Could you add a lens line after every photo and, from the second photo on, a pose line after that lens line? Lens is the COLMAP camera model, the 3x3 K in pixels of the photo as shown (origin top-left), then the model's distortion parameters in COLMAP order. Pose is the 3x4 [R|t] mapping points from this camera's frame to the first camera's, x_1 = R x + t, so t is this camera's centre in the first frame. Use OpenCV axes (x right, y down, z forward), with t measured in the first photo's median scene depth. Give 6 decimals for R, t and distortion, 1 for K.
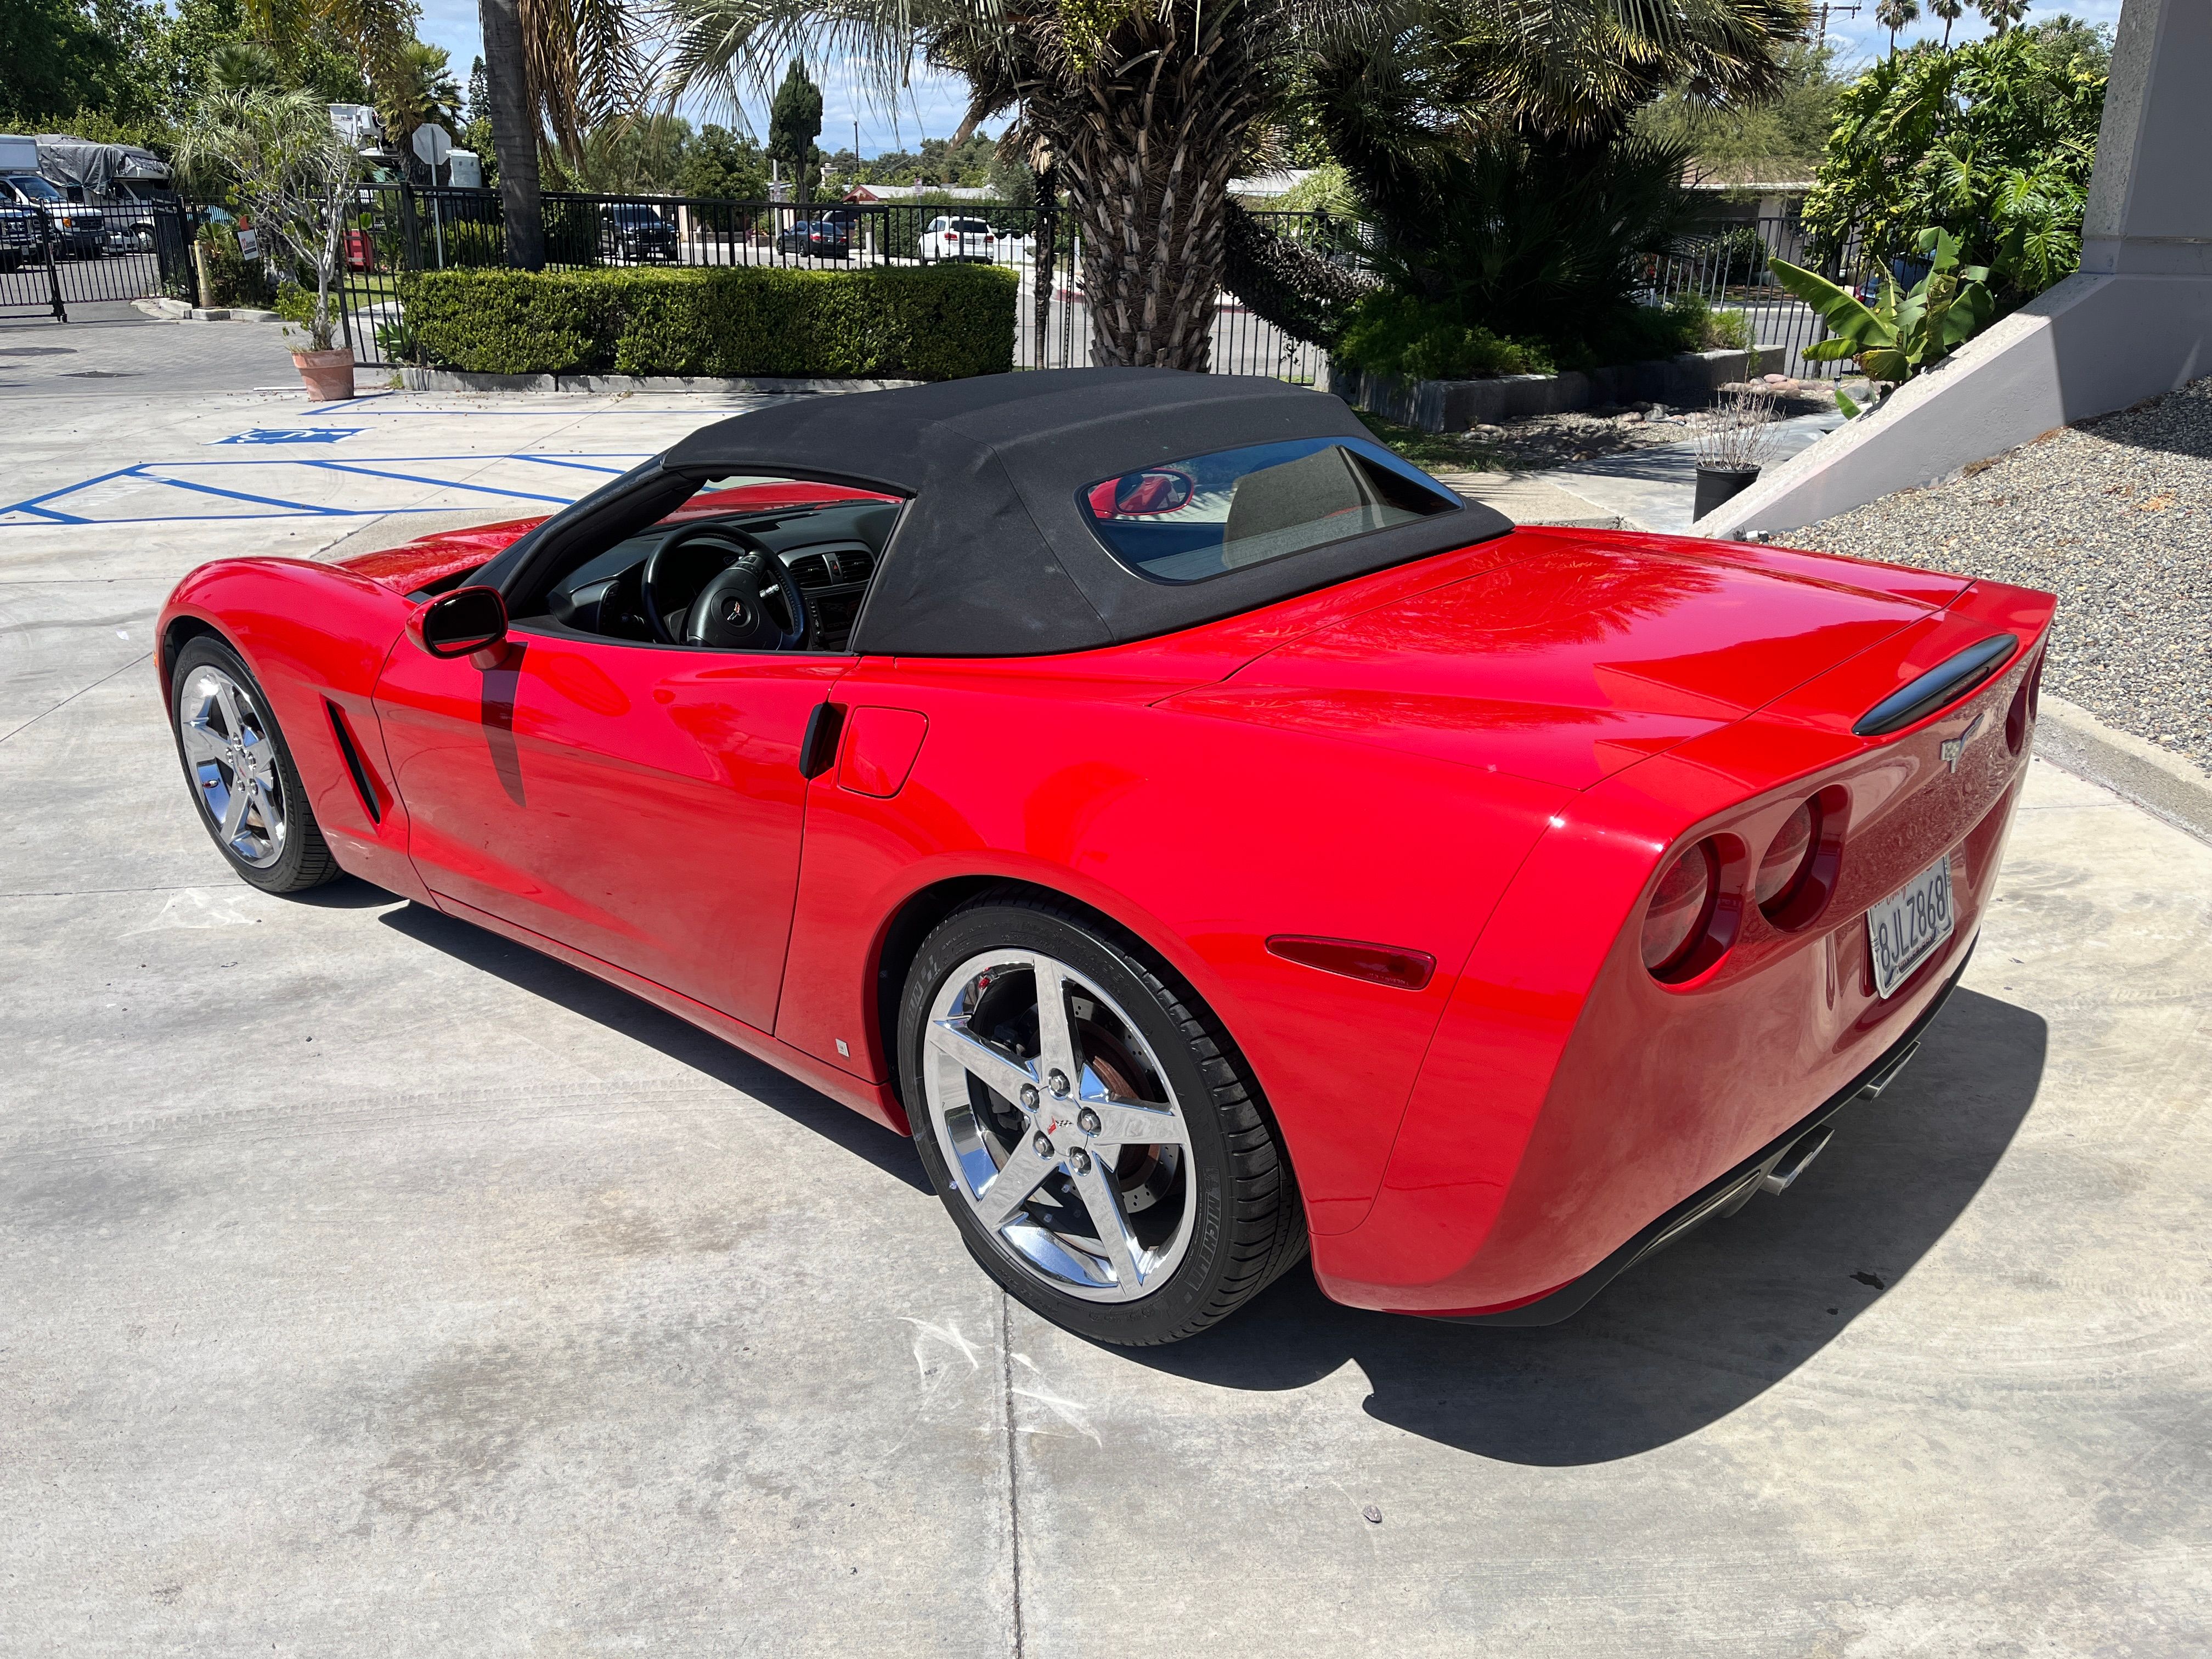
lens RADIAL K [[1682.6, 0, 1091.6], [0, 1682.6, 817.2], [0, 0, 1]] dist [0.072708, -0.098540]
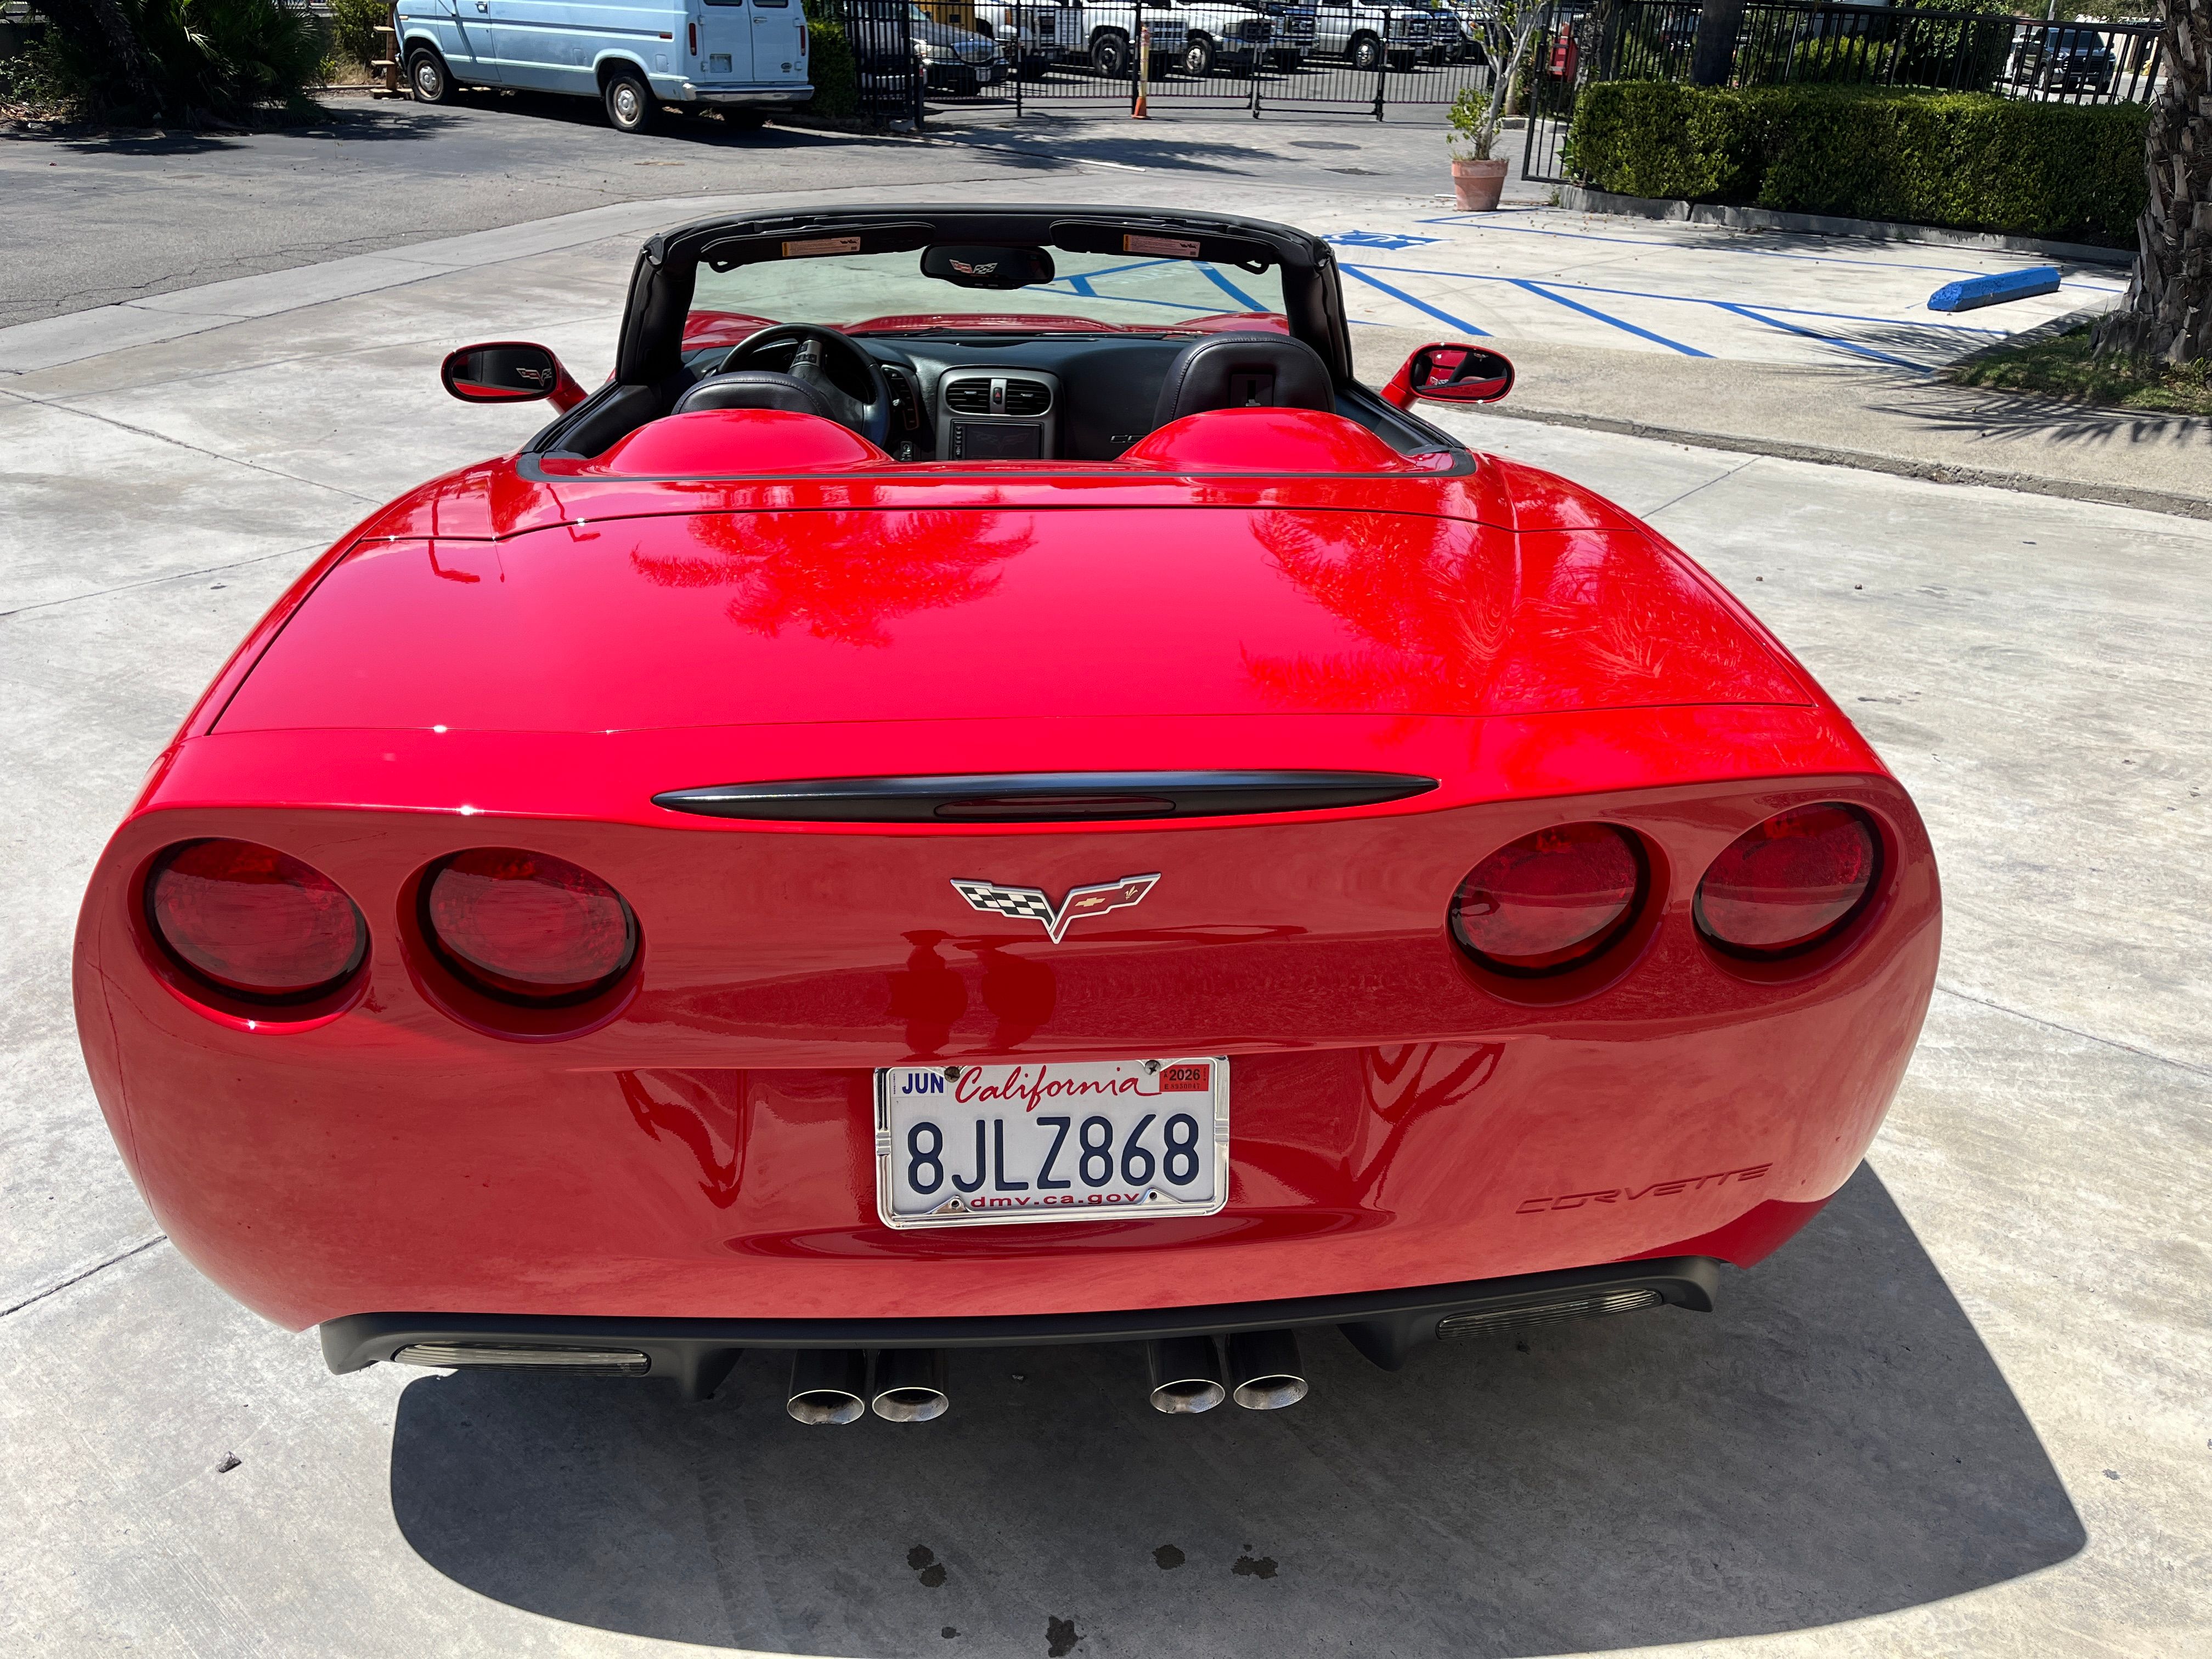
lens RADIAL K [[1682.6, 0, 1100.8], [0, 1682.6, 836.0], [0, 0, 1]] dist [0.072708, -0.098540]
pose [[0.723093, 0.317686, -0.613362, 0.278423], [-0.254233, 0.948032, 0.191311, -0.057931], [0.642264, 0.017602, 0.766282, 0.173910]]
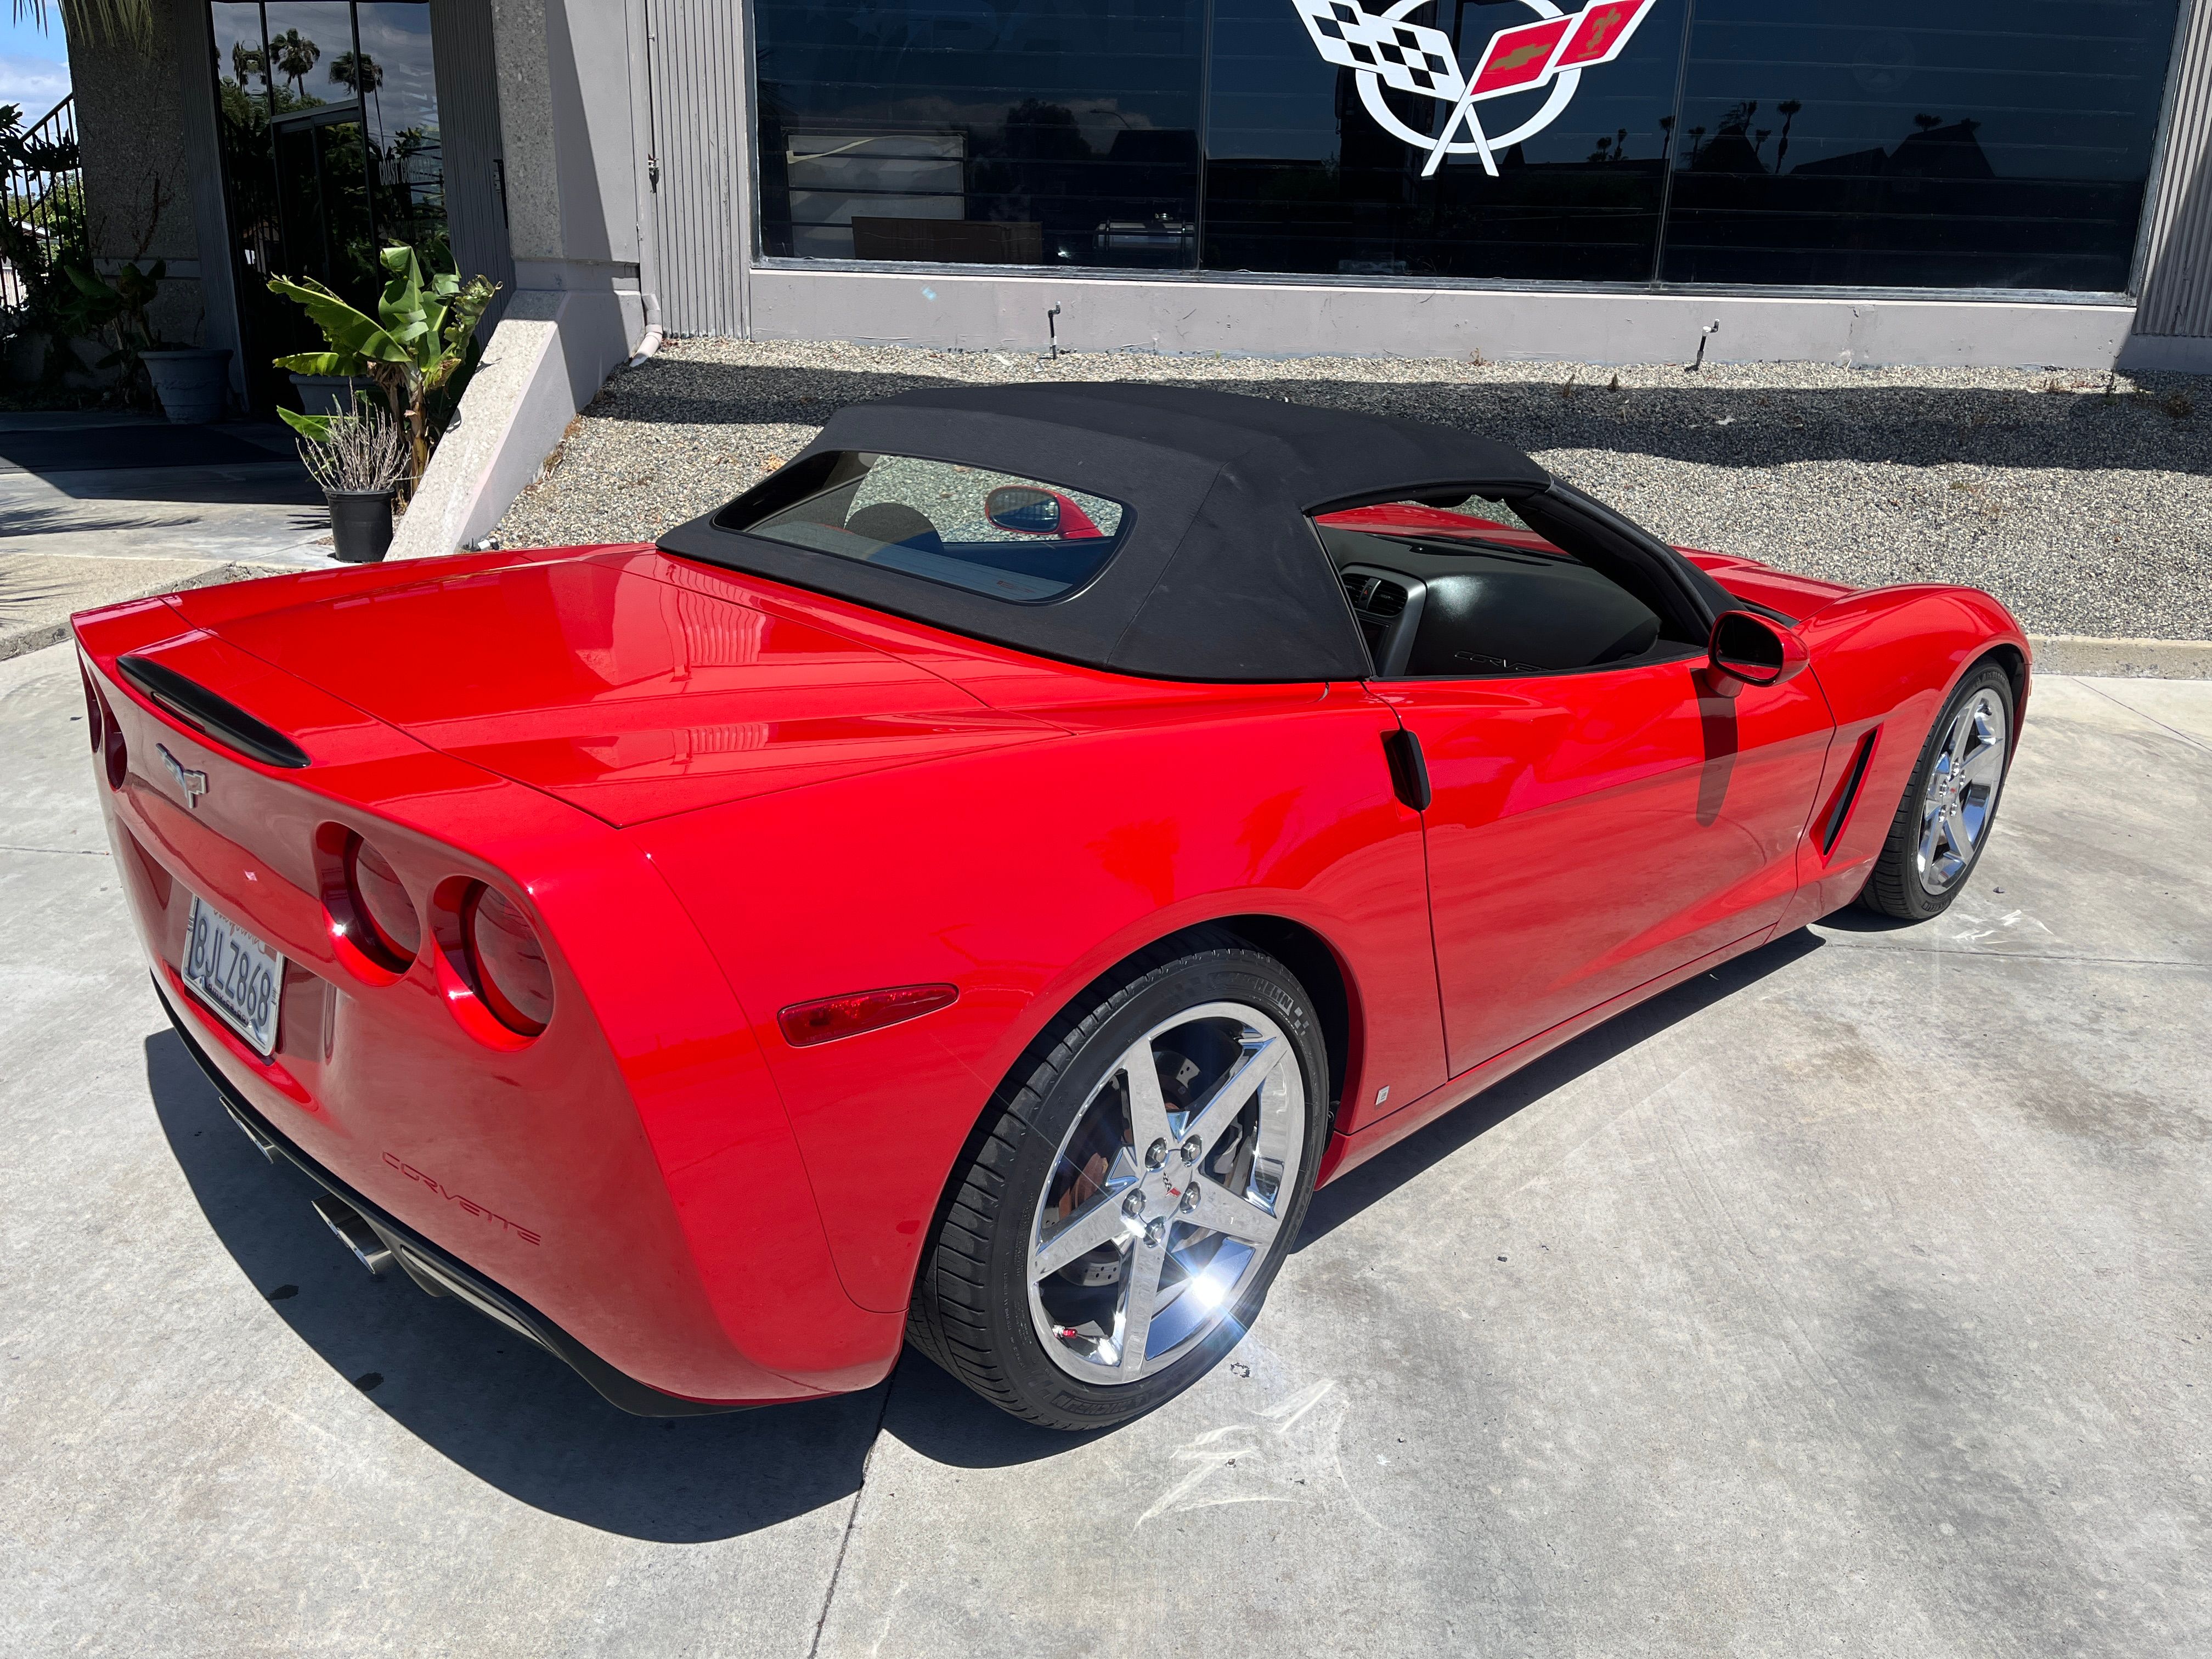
lens RADIAL K [[1682.6, 0, 1112.2], [0, 1682.6, 811.3], [0, 0, 1]] dist [0.072708, -0.098540]
pose [[0.147921, -0.294667, 0.944082, -0.543063], [0.309572, 0.920409, 0.238774, -0.140389], [-0.939300, 0.256942, 0.227368, 0.438441]]
